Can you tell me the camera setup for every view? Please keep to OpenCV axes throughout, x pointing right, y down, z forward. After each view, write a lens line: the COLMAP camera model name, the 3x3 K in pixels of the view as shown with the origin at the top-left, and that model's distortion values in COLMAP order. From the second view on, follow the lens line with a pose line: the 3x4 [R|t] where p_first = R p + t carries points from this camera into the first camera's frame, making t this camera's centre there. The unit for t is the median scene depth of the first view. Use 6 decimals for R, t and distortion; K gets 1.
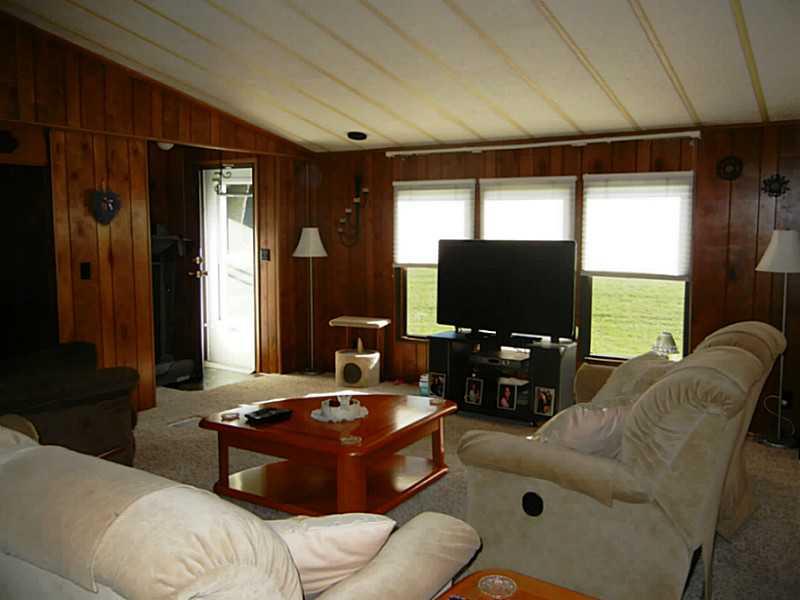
lens RADIAL K [[669.0, 0, 400.3], [0, 669.0, 288.7], [0, 0, 1]] dist [-0.009033, -0.009701]
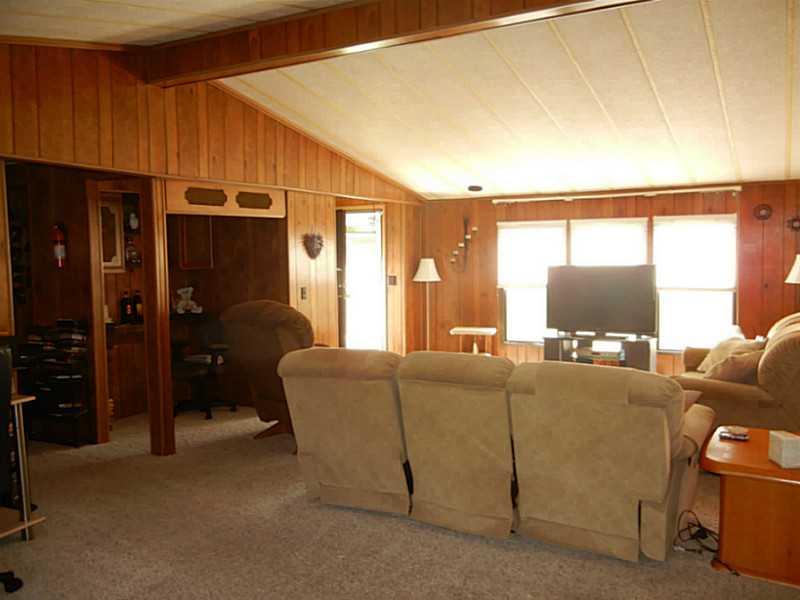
lens RADIAL K [[677.0, 0, 400.0], [0, 677.0, 300.0], [0, 0, 1]] dist [0.000975, 0.003965]
pose [[0.997965, -0.022109, 0.059811, -0.304894], [0.023620, 0.999416, -0.024676, 0.021094], [-0.059230, 0.026038, 0.997905, -0.326583]]
